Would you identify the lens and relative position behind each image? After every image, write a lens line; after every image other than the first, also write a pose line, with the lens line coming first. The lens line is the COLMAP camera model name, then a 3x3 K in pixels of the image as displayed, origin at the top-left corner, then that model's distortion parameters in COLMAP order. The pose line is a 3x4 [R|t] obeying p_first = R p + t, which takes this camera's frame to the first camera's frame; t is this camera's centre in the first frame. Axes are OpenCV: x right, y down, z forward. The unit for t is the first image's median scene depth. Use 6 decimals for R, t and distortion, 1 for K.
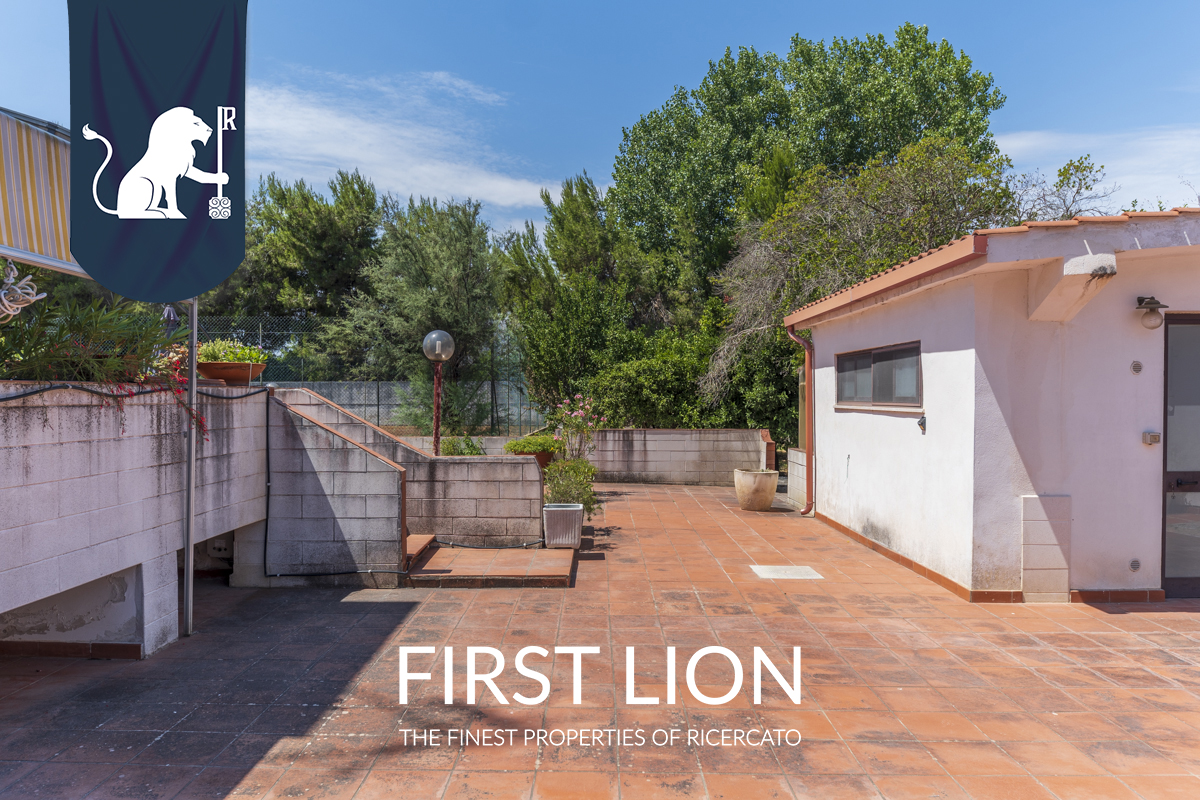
lens RADIAL K [[825.7, 0, 625.0], [0, 825.7, 391.2], [0, 0, 1]] dist [0.023194, -0.059404]
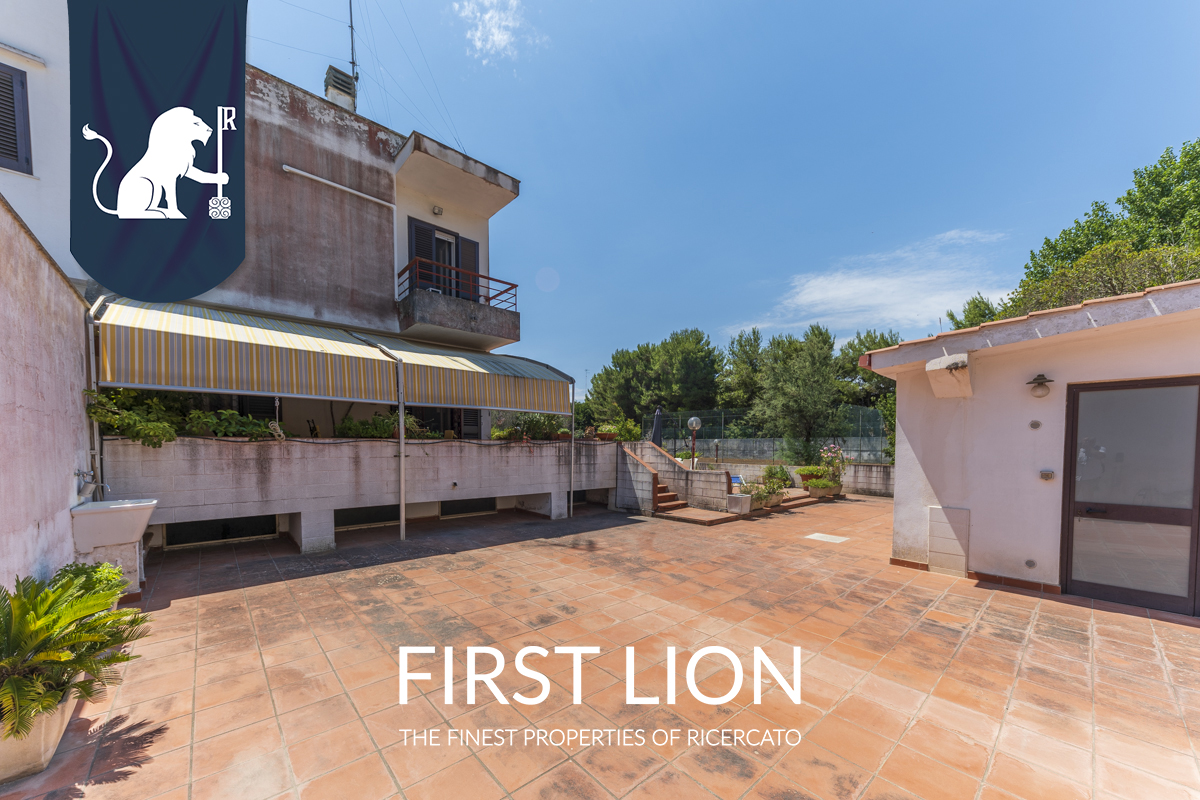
lens RADIAL K [[438.2, 0, 611.5], [0, 438.2, 447.8], [0, 0, 1]] dist [0.000706, 0.005463]
pose [[0.680526, 0.006476, -0.732695, 0.689681], [0.000728, 0.999954, 0.009514, 0.002896], [0.732723, -0.007008, 0.680491, -0.048134]]
